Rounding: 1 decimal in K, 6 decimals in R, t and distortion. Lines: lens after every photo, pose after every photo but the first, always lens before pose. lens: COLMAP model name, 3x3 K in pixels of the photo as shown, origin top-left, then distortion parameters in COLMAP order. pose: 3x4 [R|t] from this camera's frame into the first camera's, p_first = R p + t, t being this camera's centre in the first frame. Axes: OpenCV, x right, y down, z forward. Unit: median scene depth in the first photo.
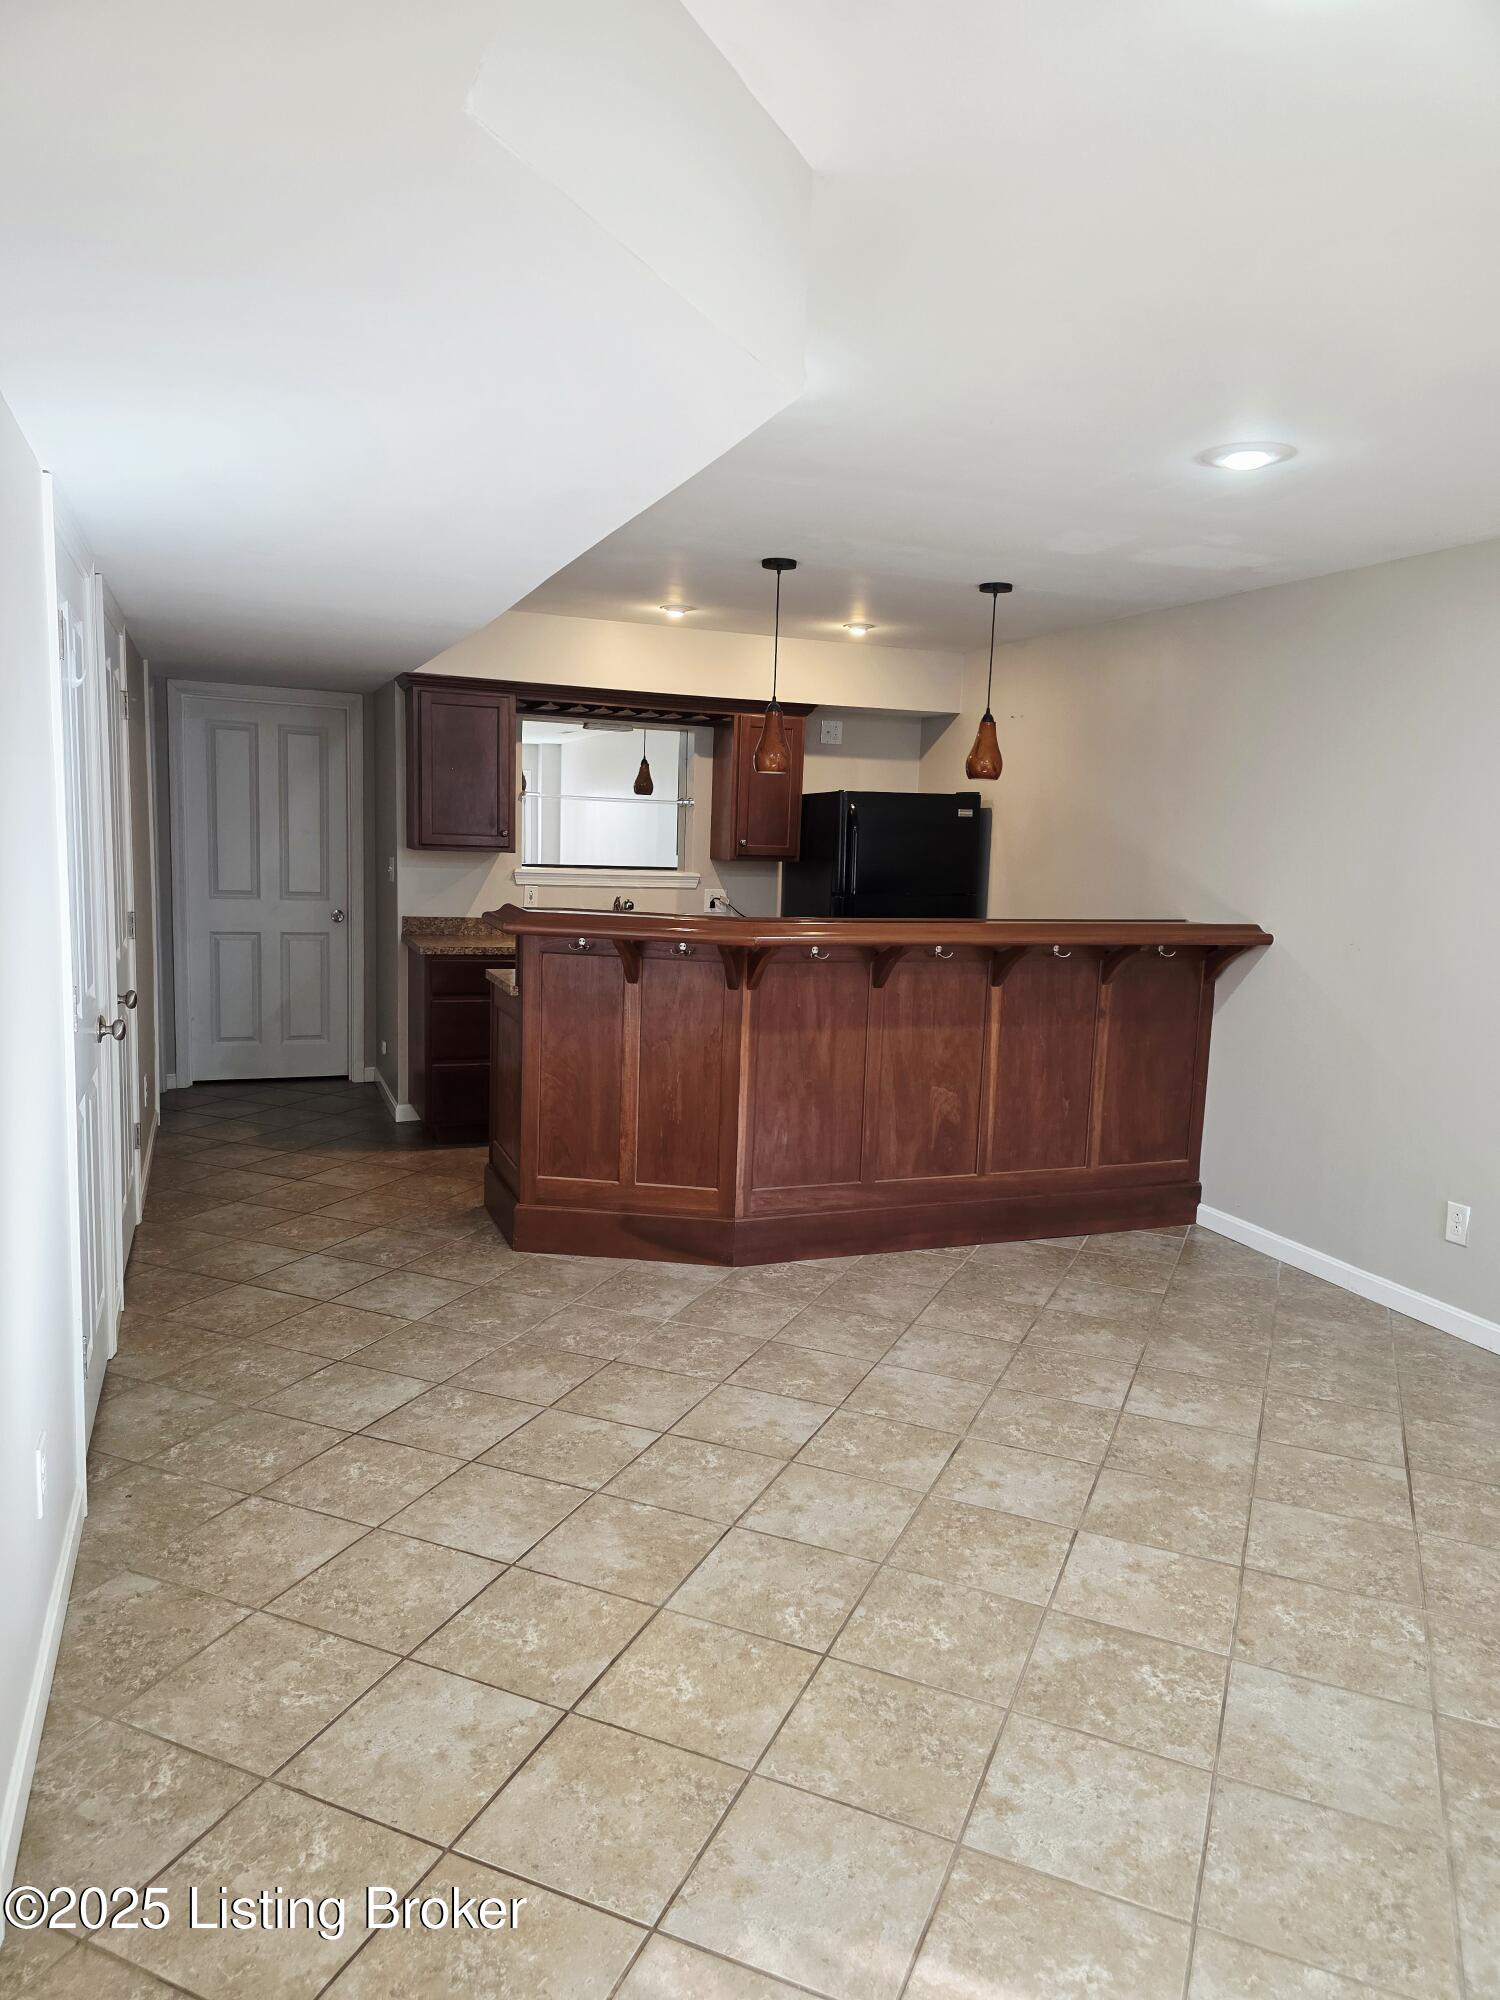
lens RADIAL K [[1338.7, 0, 753.9], [0, 1338.7, 1014.1], [0, 0, 1]] dist [0.046335, -0.000446]
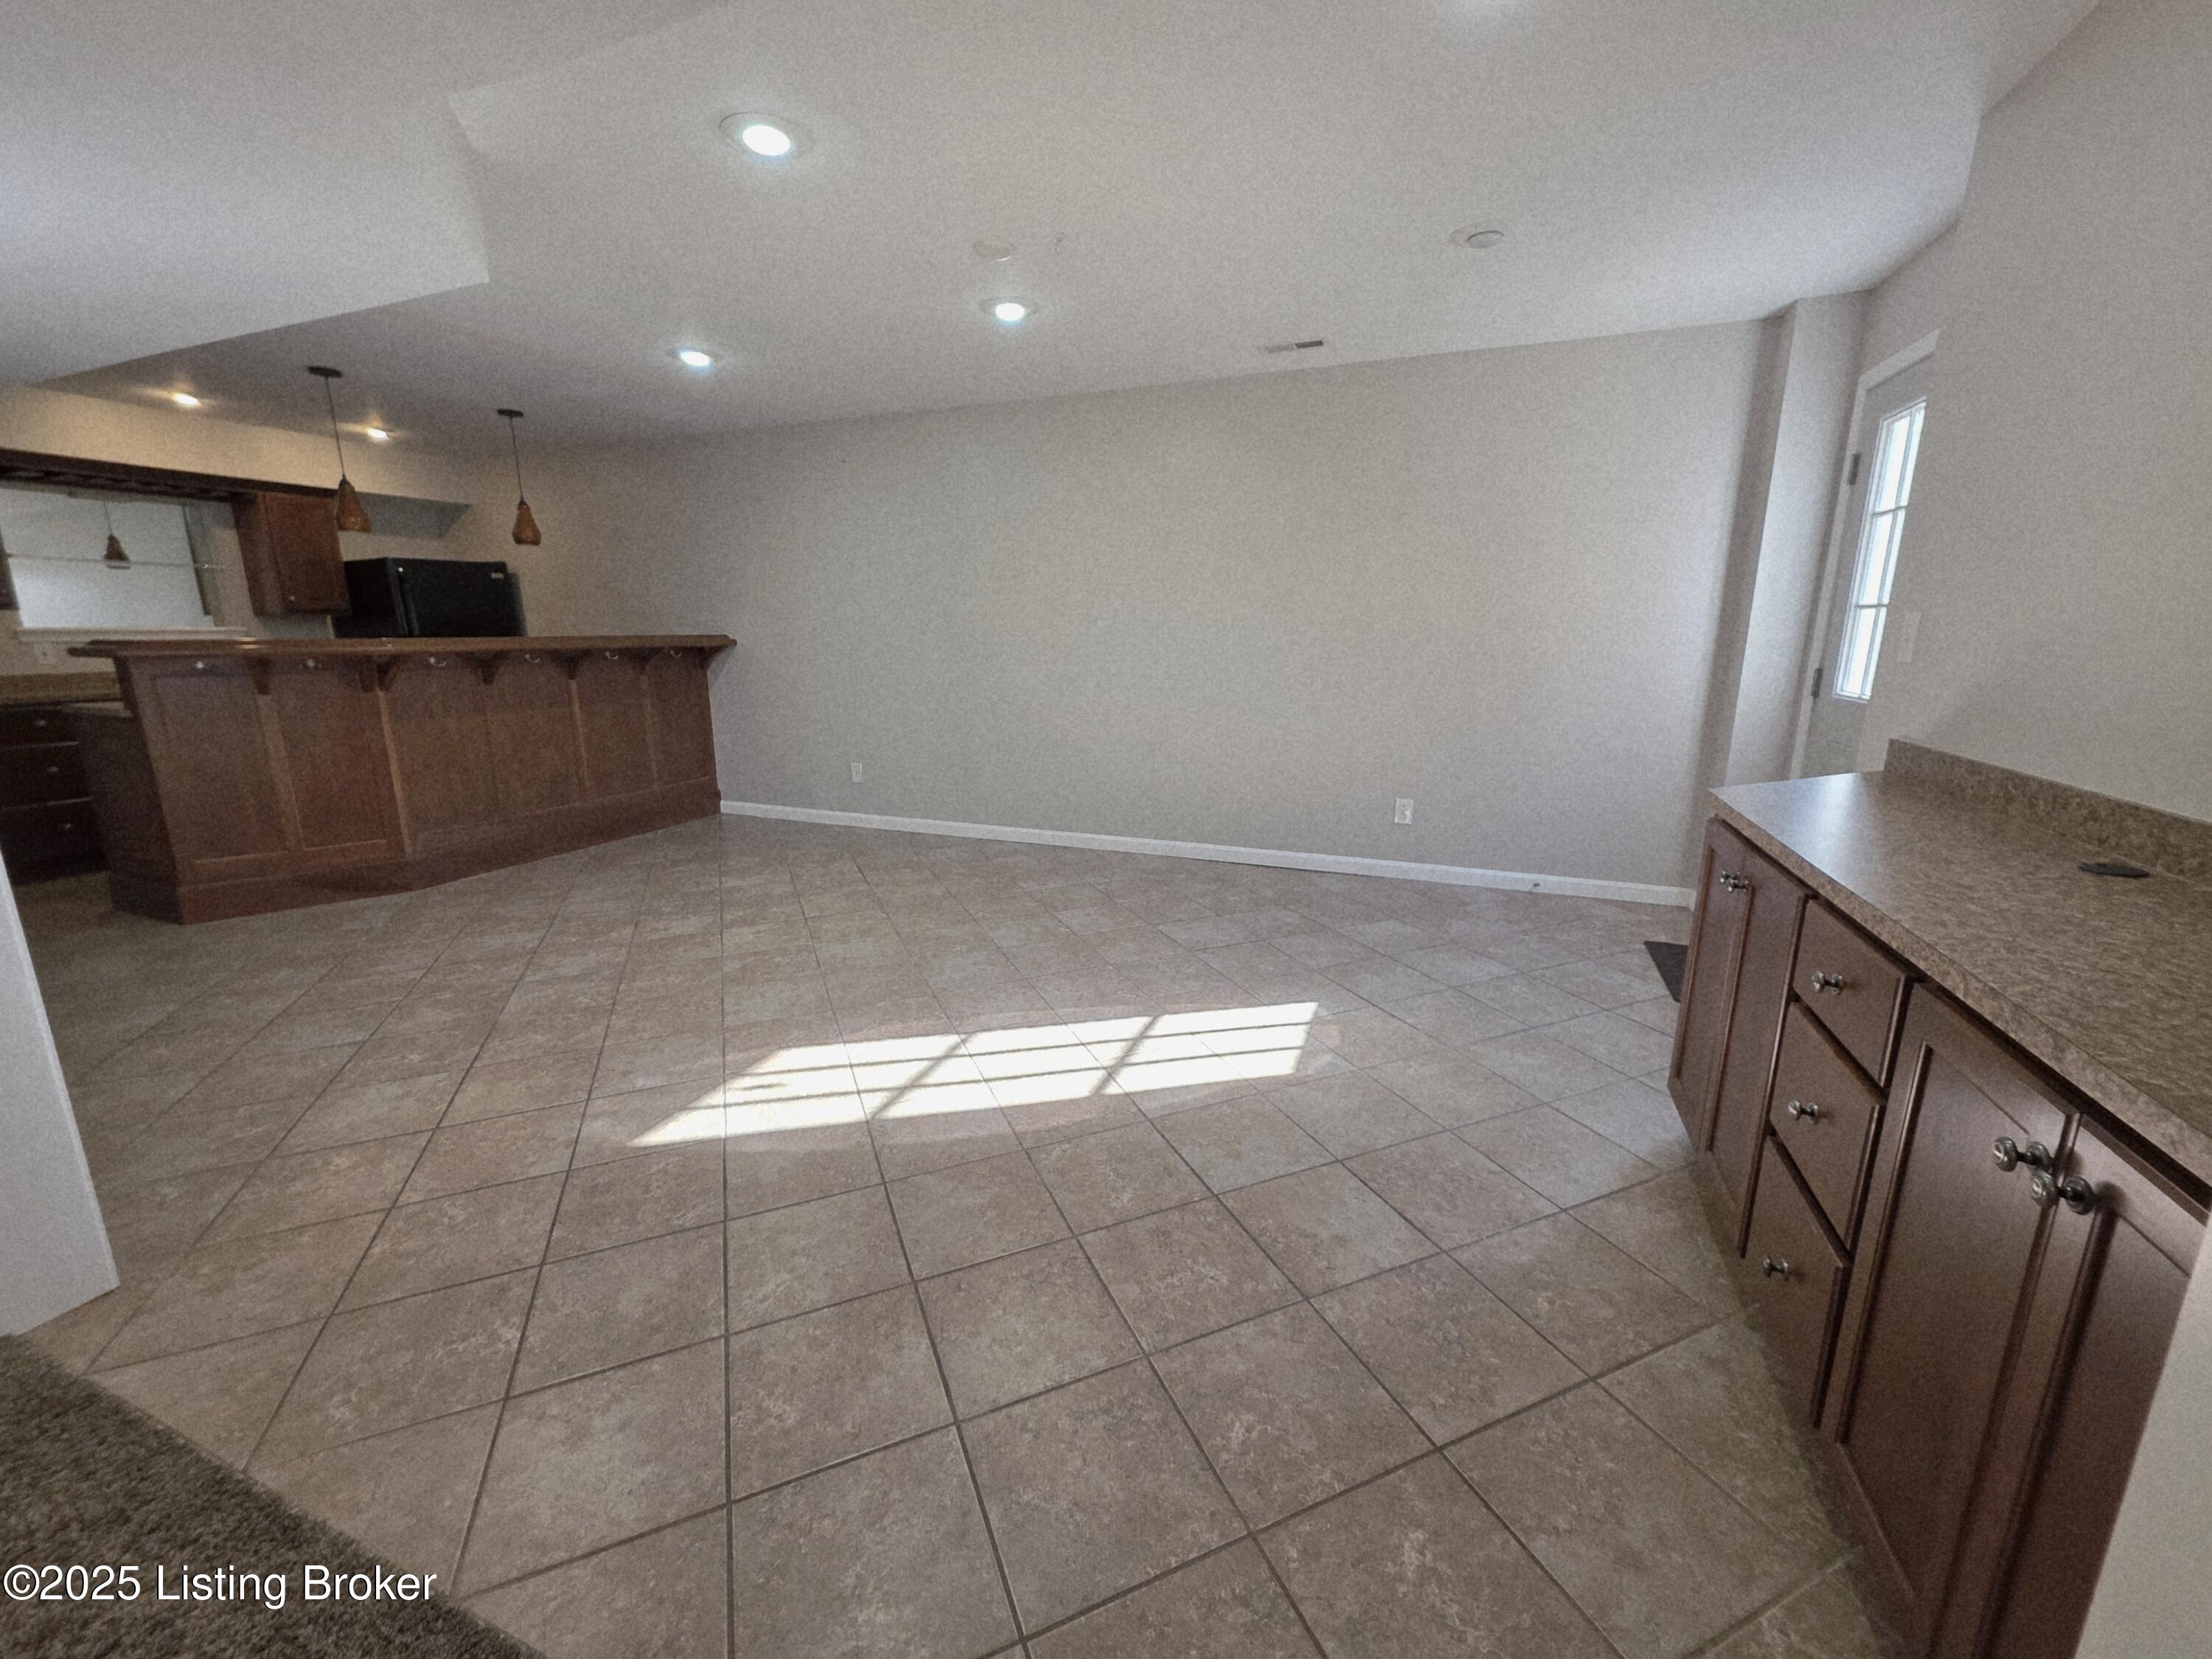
lens RADIAL K [[881.8, 0, 1106.0], [0, 881.8, 829.5], [0, 0, 1]] dist [0.003101, -0.000295]
pose [[0.684851, -0.196958, 0.701561, -0.146738], [0.126984, 0.980305, 0.151254, 0.072309], [-0.717534, -0.014499, 0.696373, -0.165439]]
